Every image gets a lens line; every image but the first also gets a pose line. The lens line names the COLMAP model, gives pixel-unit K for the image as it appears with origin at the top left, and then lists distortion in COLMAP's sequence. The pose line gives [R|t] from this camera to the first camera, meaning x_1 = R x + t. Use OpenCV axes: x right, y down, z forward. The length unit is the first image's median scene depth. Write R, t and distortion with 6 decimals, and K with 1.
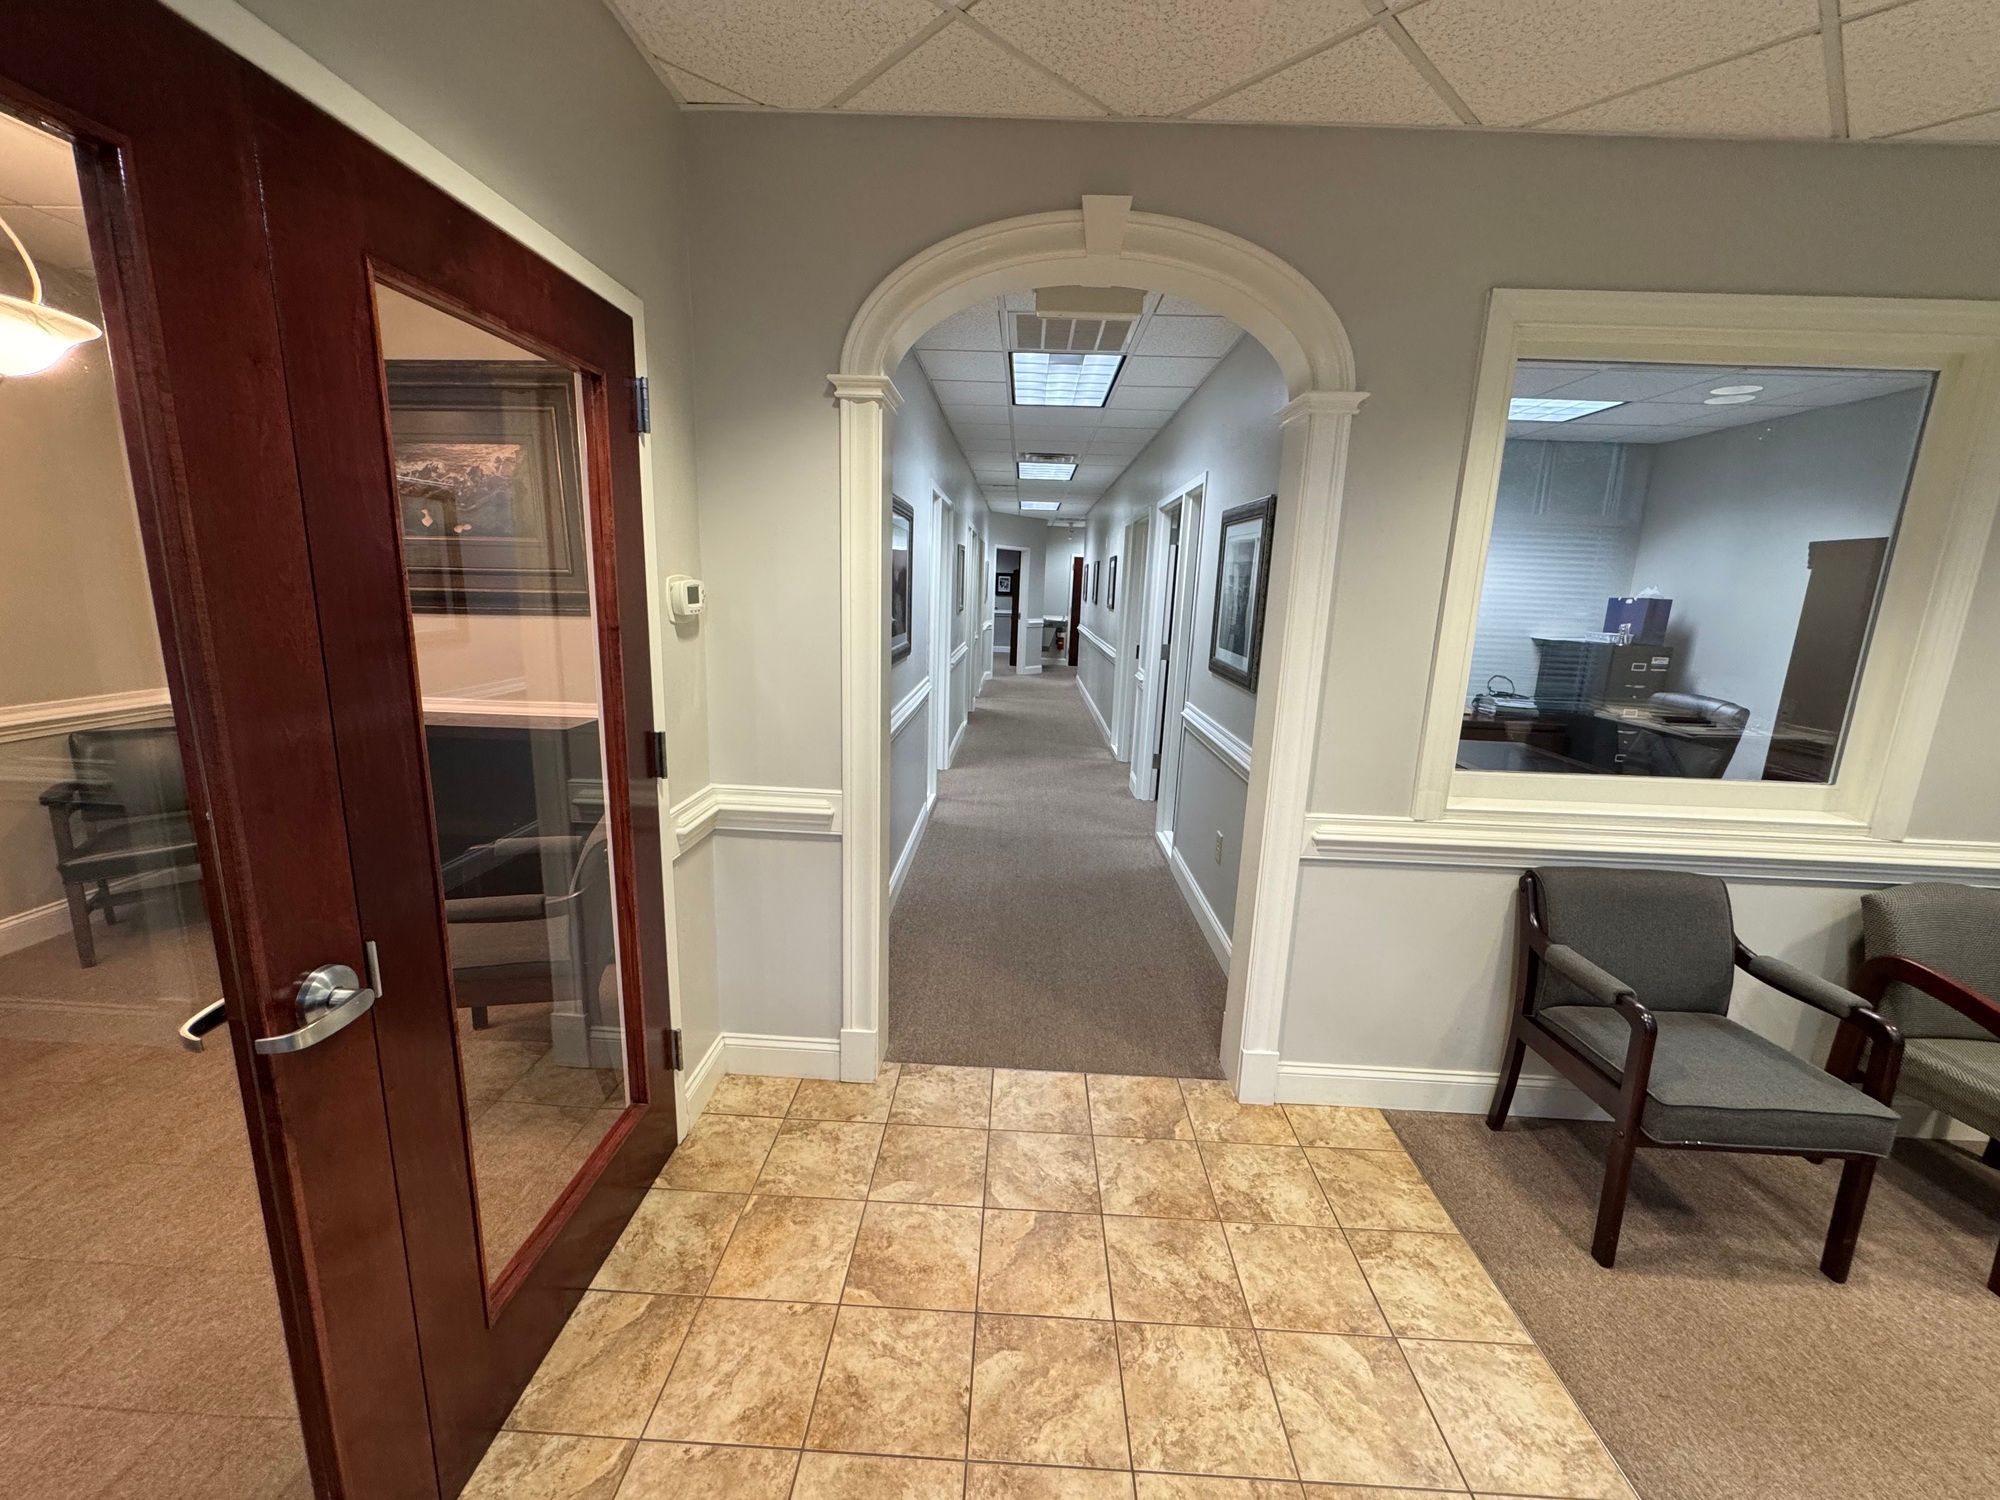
lens RADIAL K [[800.2, 0, 1002.8], [0, 800.2, 748.2], [0, 0, 1]] dist [-0.001493, 0.000155]
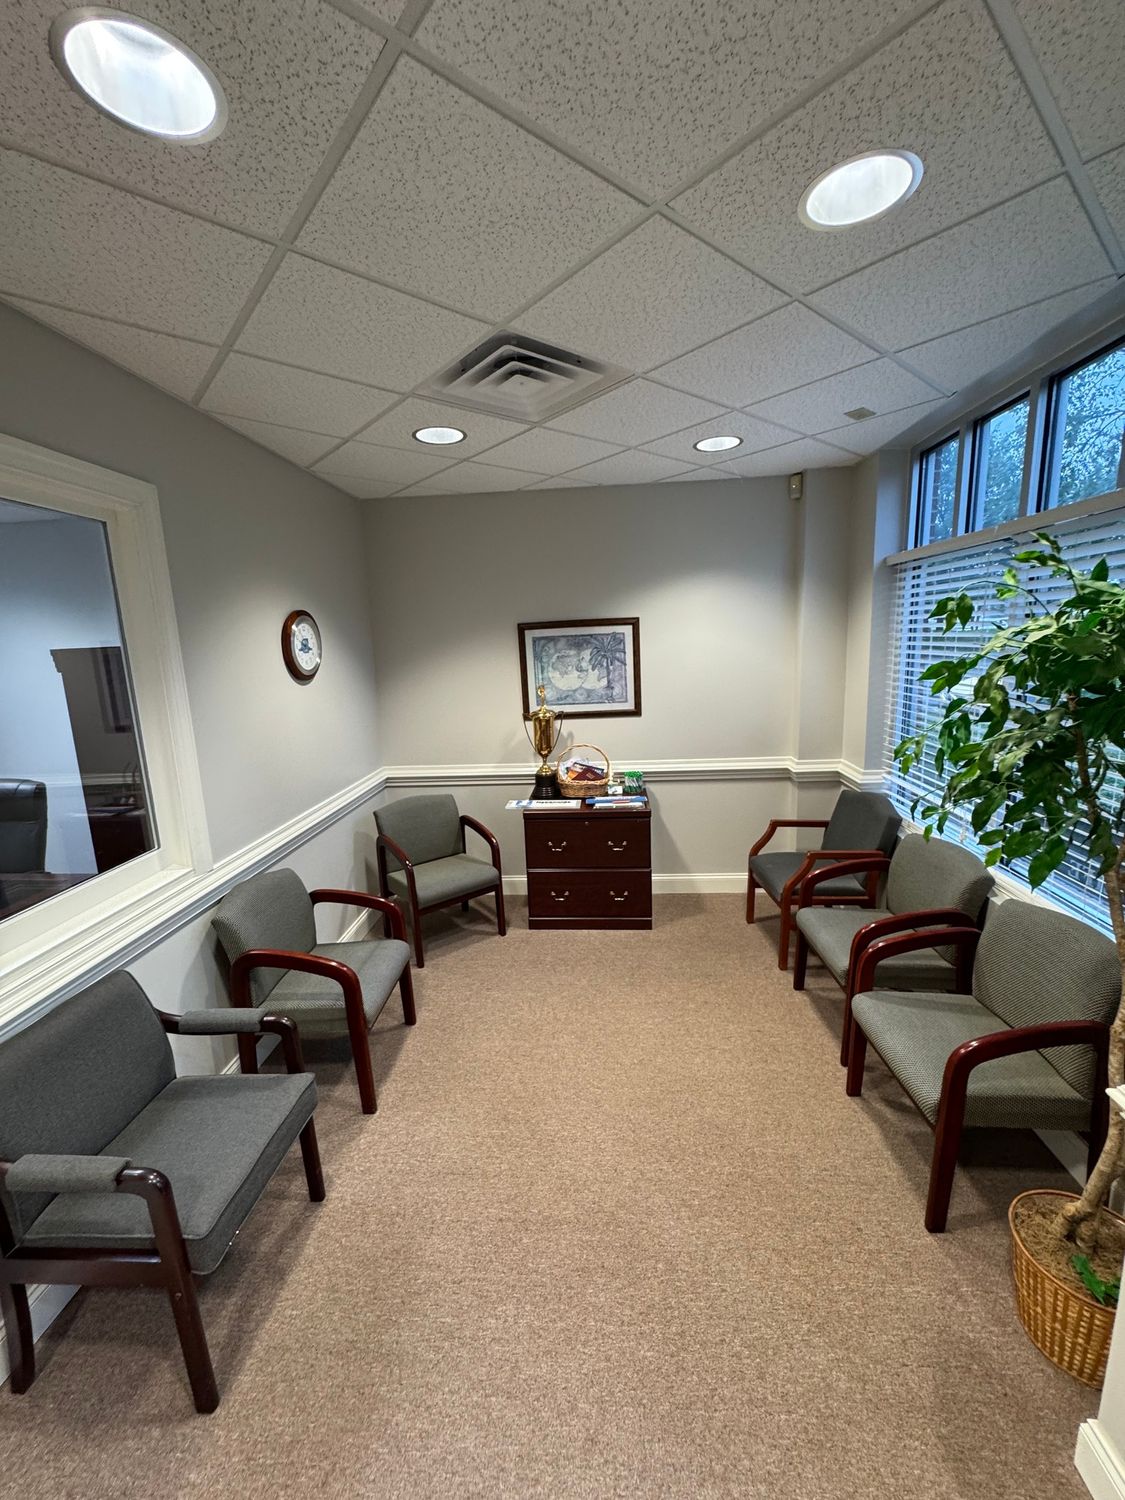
lens RADIAL K [[600.2, 0, 567.3], [0, 600.2, 745.4], [0, 0, 1]] dist [-0.001493, 0.000155]
pose [[0.032914, -0.218796, 0.975215, 0.198459], [0.239756, 0.948982, 0.204818, -0.152360], [-0.970275, 0.227073, 0.083692, 0.288051]]
